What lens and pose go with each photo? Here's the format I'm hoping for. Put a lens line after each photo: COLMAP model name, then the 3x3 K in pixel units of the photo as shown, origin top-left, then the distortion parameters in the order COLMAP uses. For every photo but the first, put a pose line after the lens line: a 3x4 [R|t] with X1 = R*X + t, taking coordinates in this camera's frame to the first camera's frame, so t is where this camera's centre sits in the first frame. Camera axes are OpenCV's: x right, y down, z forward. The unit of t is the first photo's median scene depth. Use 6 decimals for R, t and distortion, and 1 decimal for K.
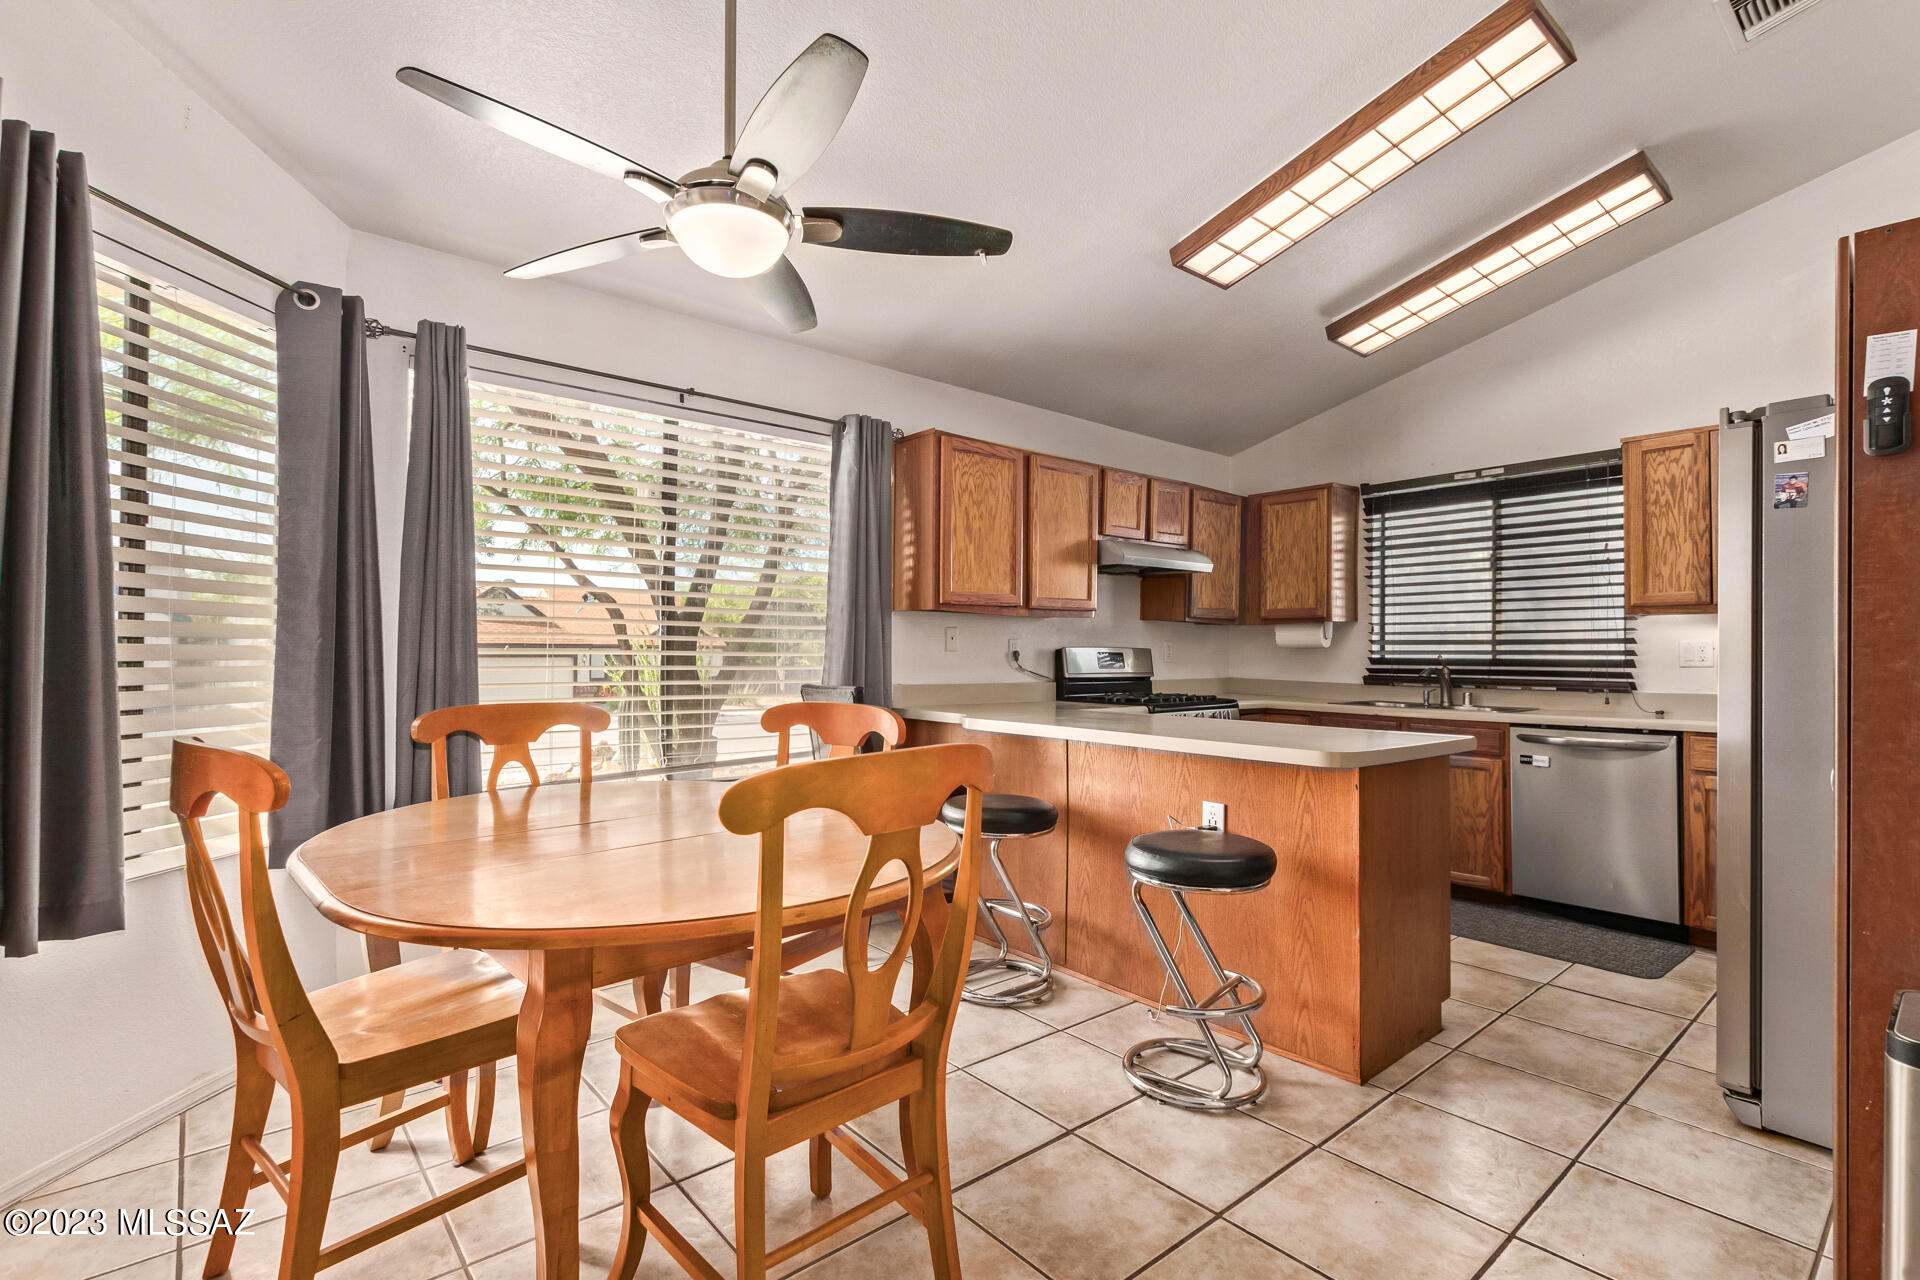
lens RADIAL K [[878.3, 0, 958.4], [0, 878.3, 639.9], [0, 0, 1]] dist [-0.004084, 0.000083]
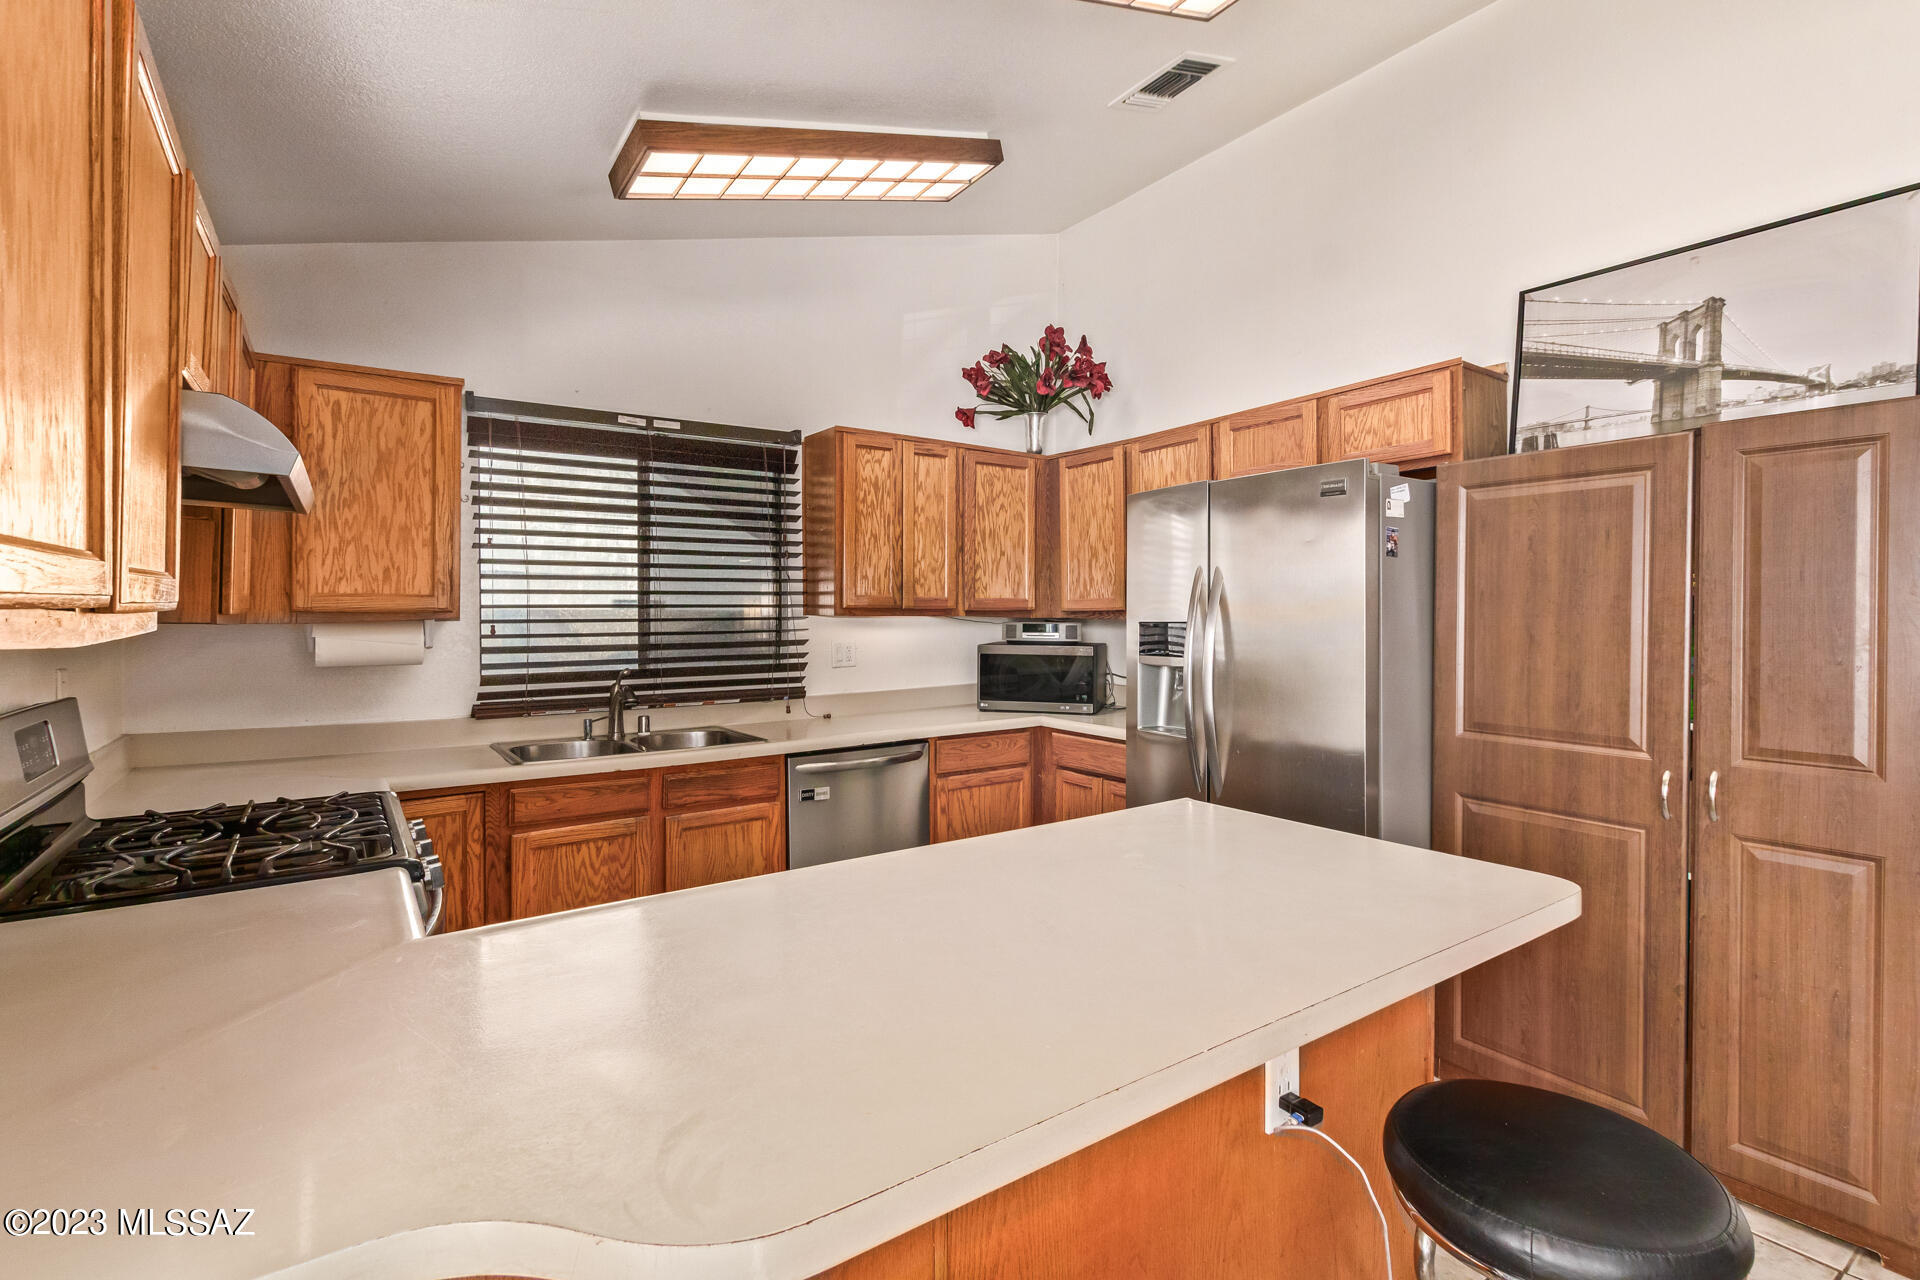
lens RADIAL K [[878.3, 0, 953.3], [0, 878.3, 623.5], [0, 0, 1]] dist [-0.004084, 0.000083]
pose [[0.090580, -0.021066, 0.995666, -0.146150], [-0.008678, 0.999722, 0.021941, -0.040532], [-0.995851, -0.010628, 0.090372, 0.745088]]
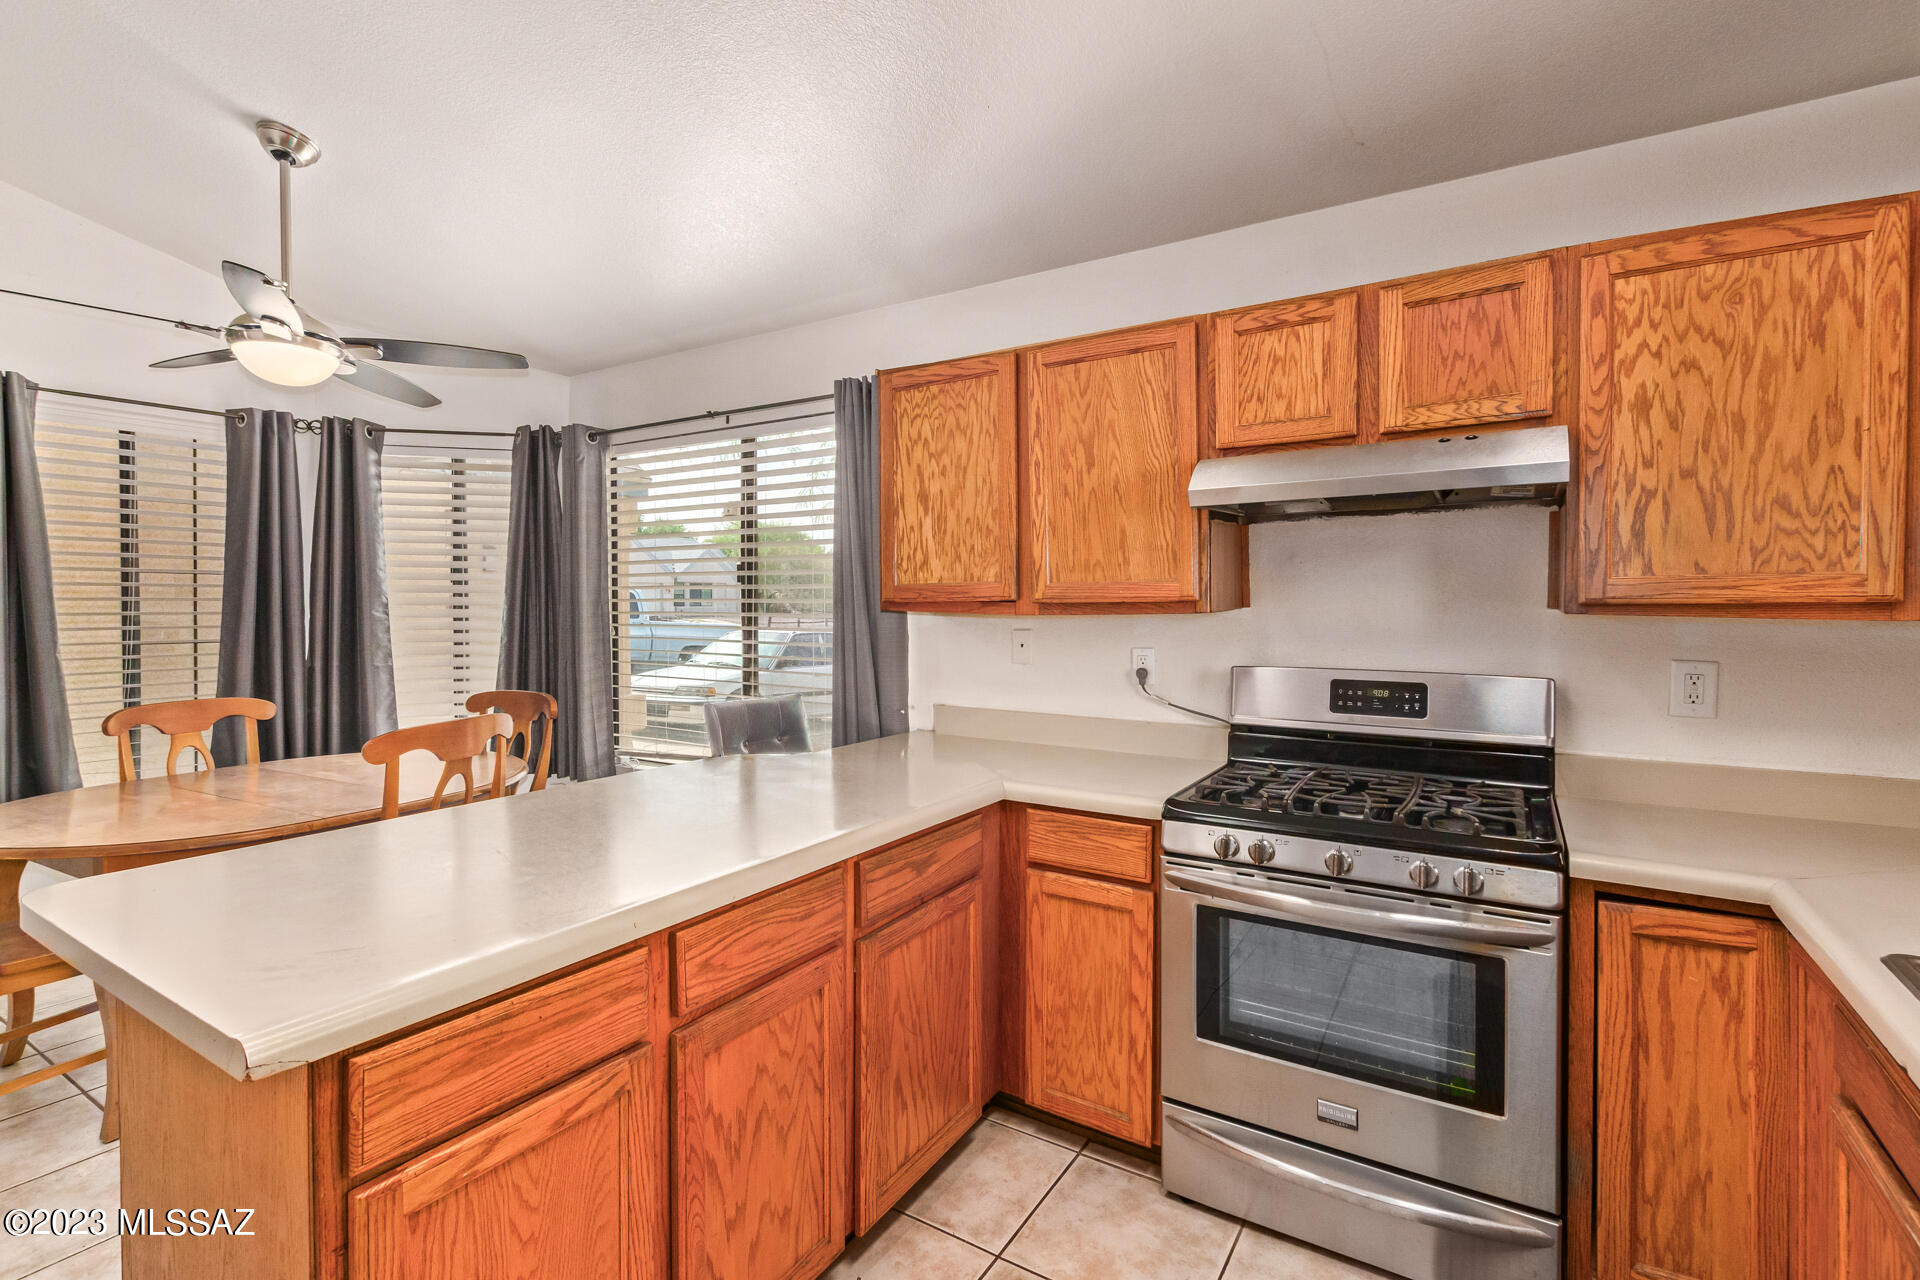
lens RADIAL K [[878.3, 0, 971.0], [0, 878.3, 616.0], [0, 0, 1]] dist [-0.004084, 0.000083]
pose [[0.307972, 0.005867, -0.951377, 0.646914], [0.013040, 0.999861, 0.010387, -0.033515], [0.951306, -0.015604, 0.307853, 0.762332]]
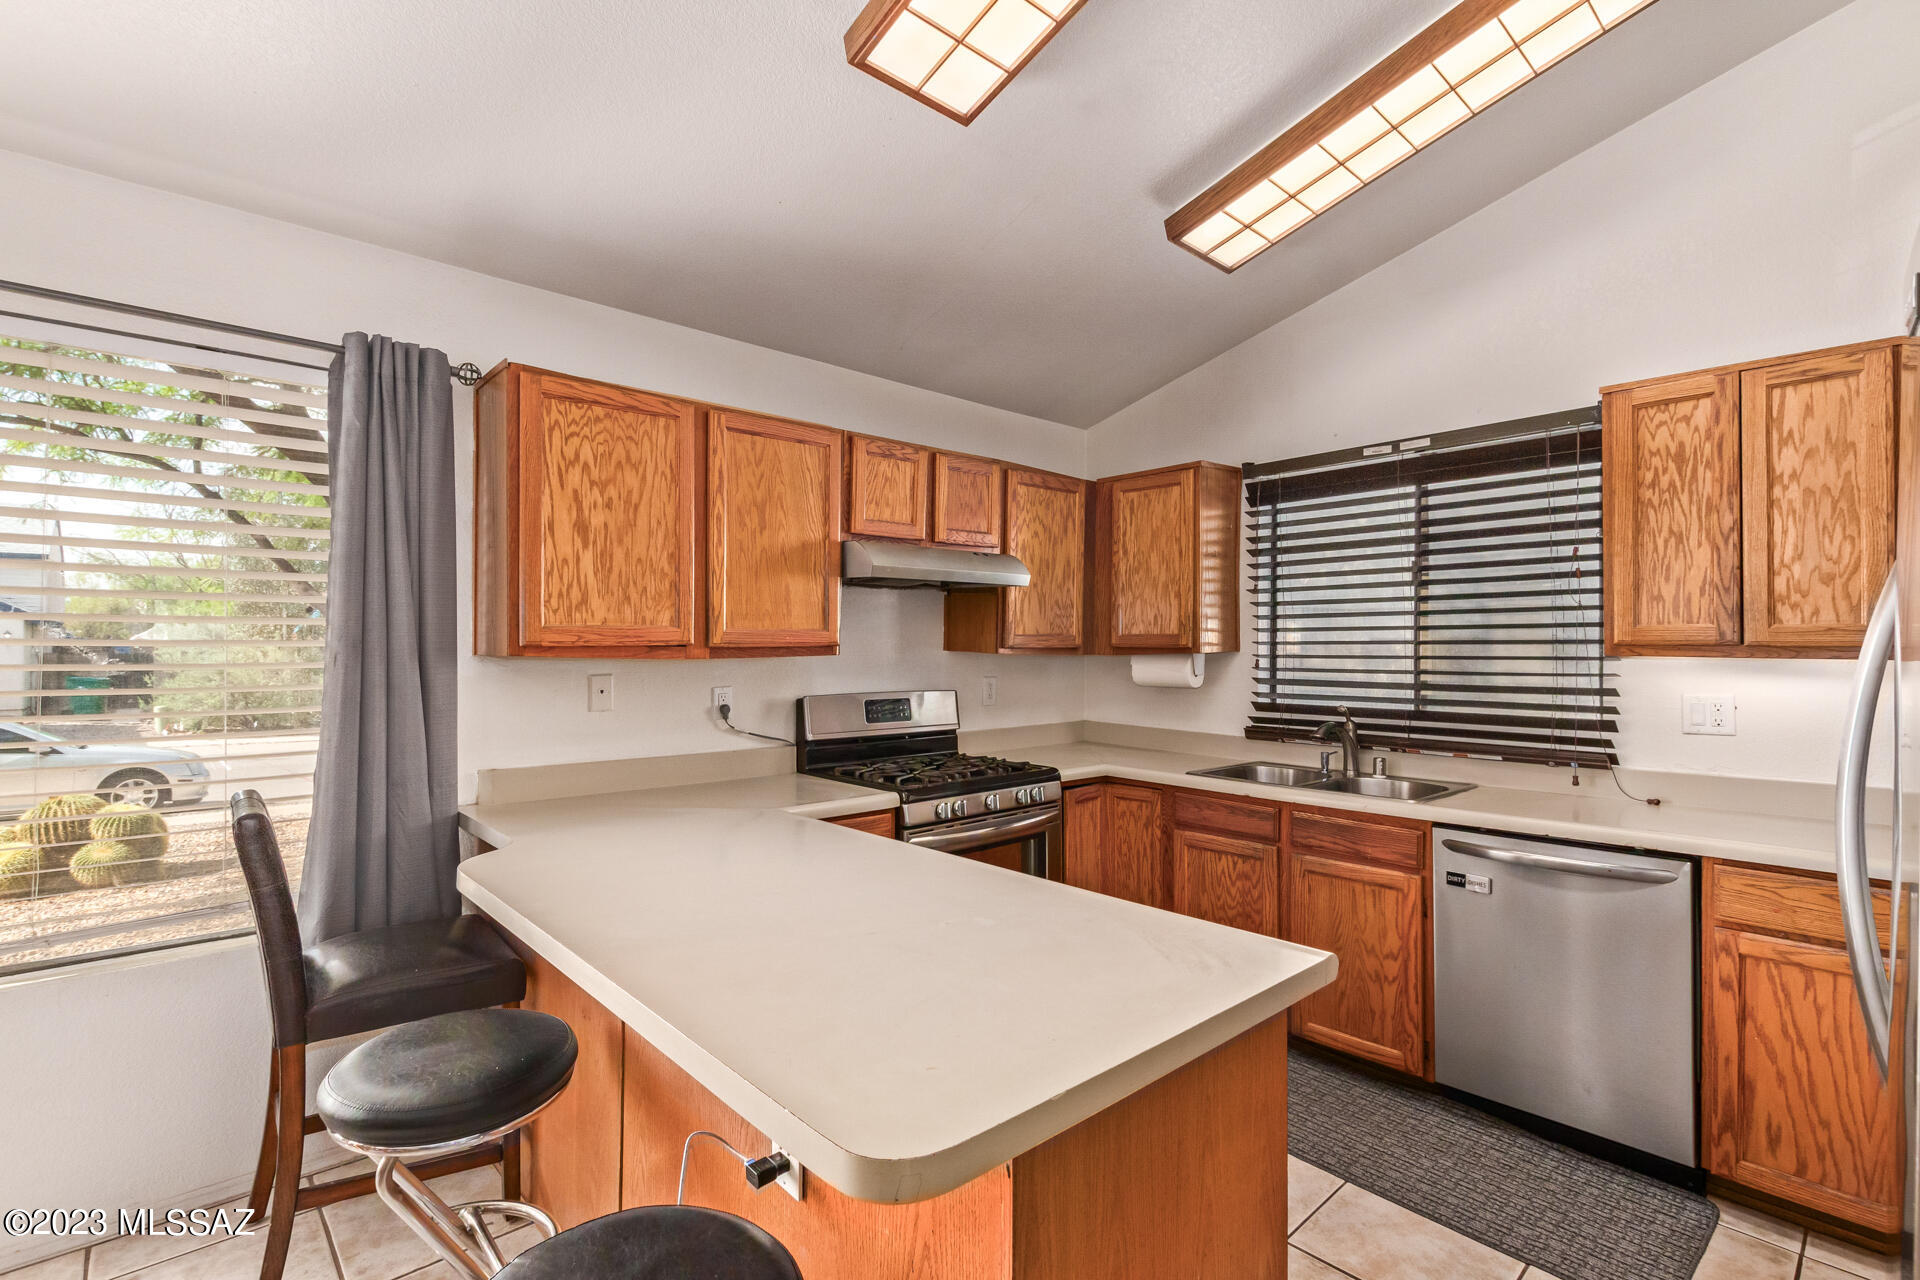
lens RADIAL K [[878.3, 0, 954.0], [0, 878.3, 645.9], [0, 0, 1]] dist [-0.004084, 0.000083]
pose [[0.999307, -0.003903, 0.037012, 0.235288], [0.003458, 0.999921, 0.012076, -0.043844], [-0.037056, -0.011939, 0.999242, 0.341631]]
